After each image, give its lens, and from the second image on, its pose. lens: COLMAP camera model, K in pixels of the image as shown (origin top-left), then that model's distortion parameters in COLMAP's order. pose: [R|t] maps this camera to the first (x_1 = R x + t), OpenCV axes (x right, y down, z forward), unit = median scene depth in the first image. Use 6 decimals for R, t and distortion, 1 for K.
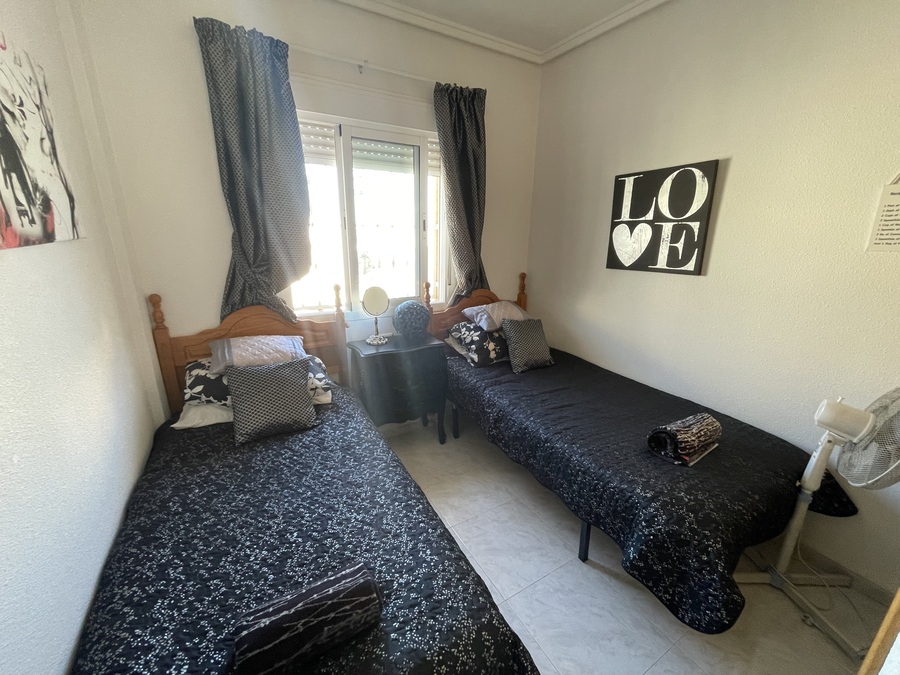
lens RADIAL K [[364.5, 0, 448.5], [0, 364.5, 335.4], [0, 0, 1]] dist [-0.002879, -0.000427]
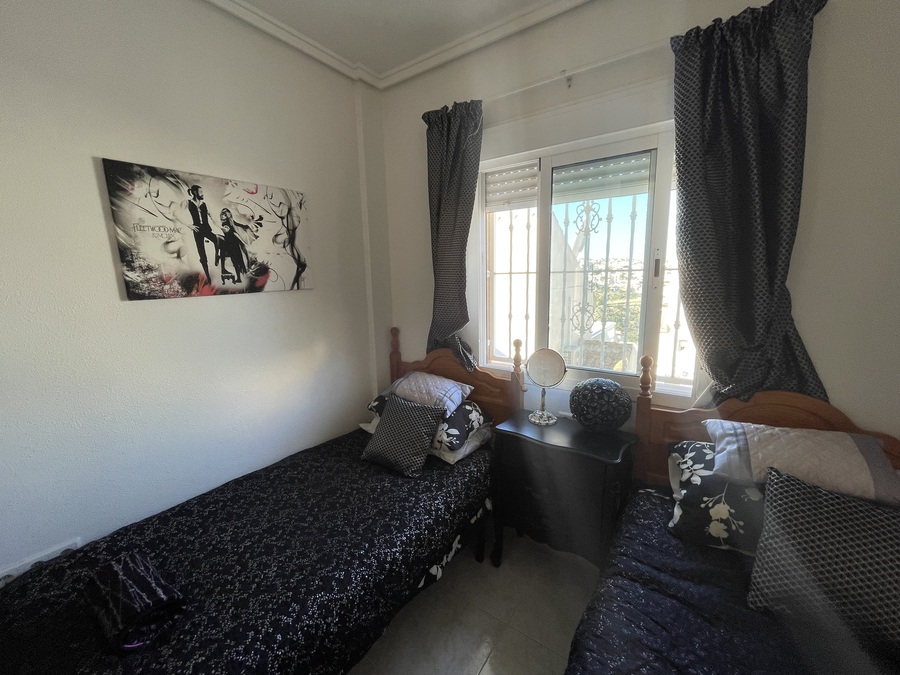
lens RADIAL K [[364.5, 0, 450.3], [0, 364.5, 335.2], [0, 0, 1]] dist [-0.002879, -0.000427]
pose [[0.414363, 0.128058, -0.901058, 0.463122], [-0.228170, 0.973050, 0.033363, -0.161986], [0.881046, 0.191770, 0.432414, 0.548349]]
